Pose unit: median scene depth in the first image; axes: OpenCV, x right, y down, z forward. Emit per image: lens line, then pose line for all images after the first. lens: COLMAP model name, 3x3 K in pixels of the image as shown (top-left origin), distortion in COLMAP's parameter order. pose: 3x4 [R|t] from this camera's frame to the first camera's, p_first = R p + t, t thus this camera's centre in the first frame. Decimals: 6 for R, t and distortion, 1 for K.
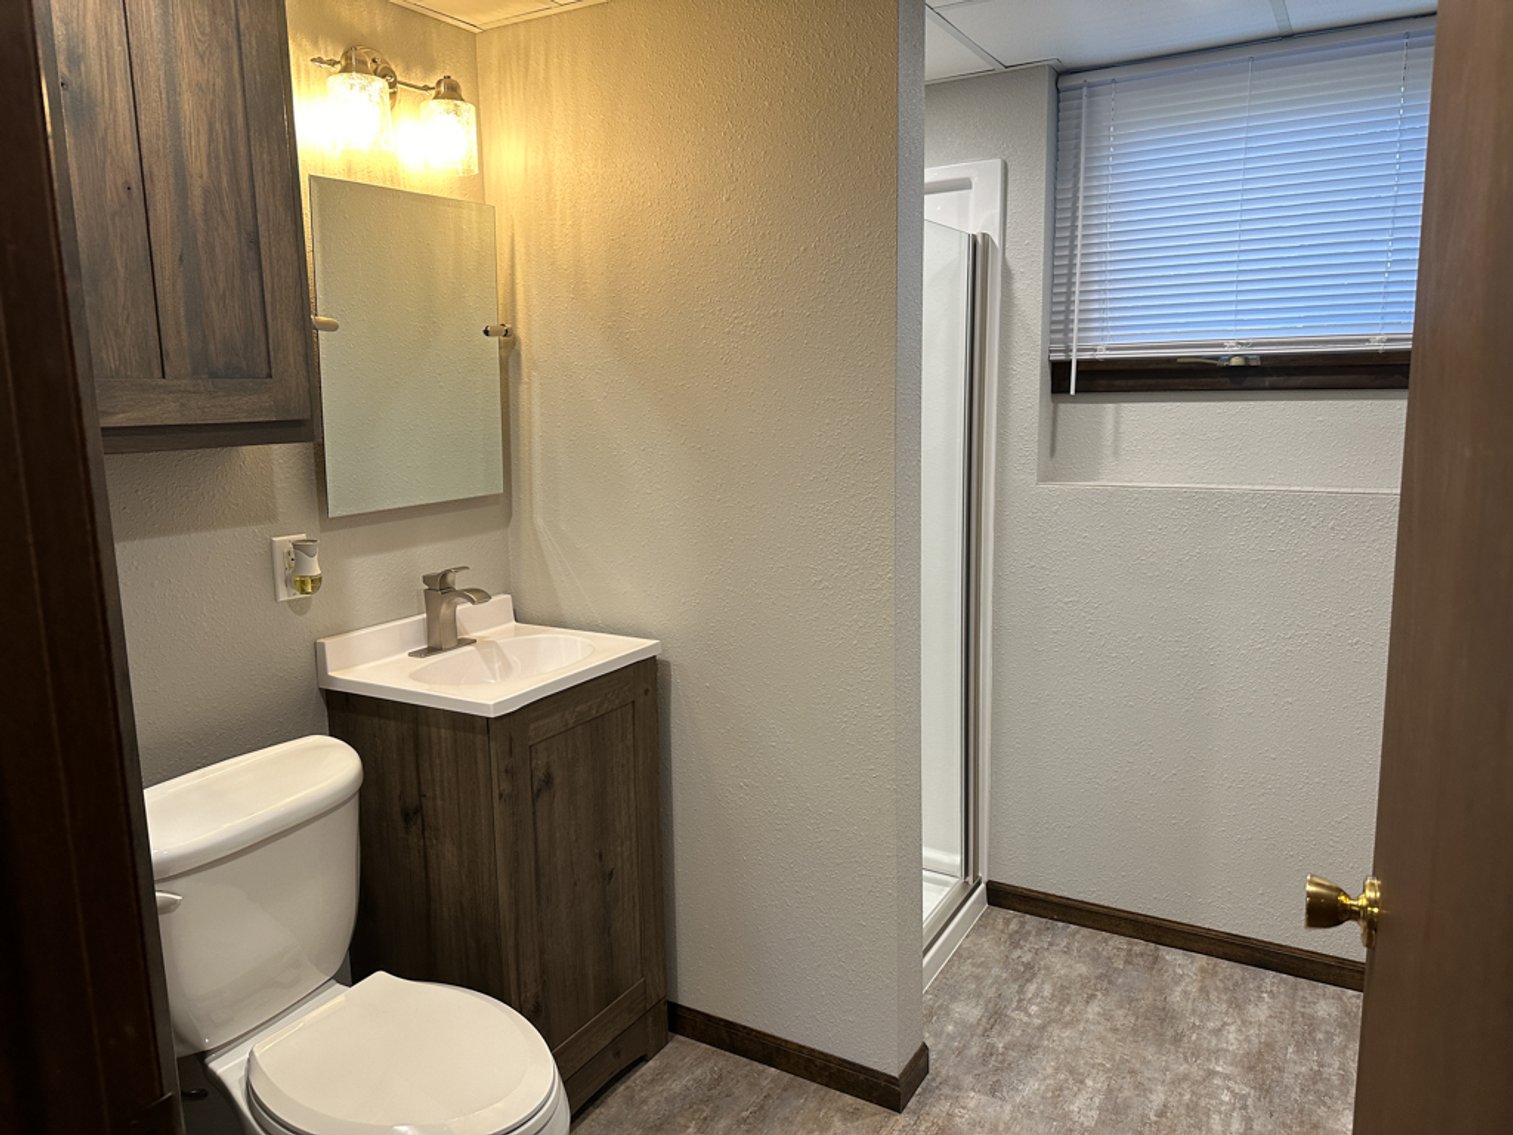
lens RADIAL K [[1056.1, 0, 760.7], [0, 1056.1, 566.1], [0, 0, 1]] dist [0.065099, -0.069495]
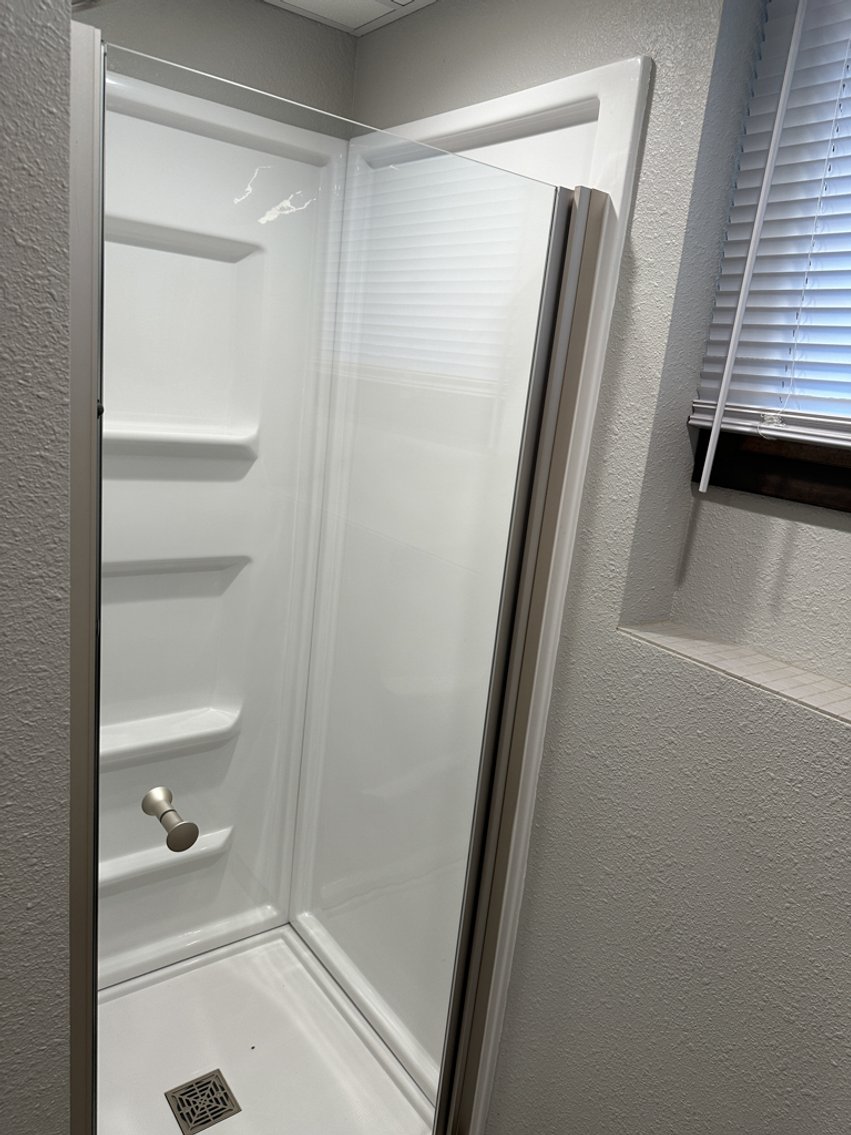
lens RADIAL K [[792.3, 0, 421.4], [0, 792.3, 564.0], [0, 0, 1]] dist [0.065099, -0.069495]
pose [[0.902709, 0.217351, -0.371315, 0.326066], [-0.207823, 0.975935, 0.066025, -0.120568], [0.376730, 0.017566, 0.926157, 0.552505]]
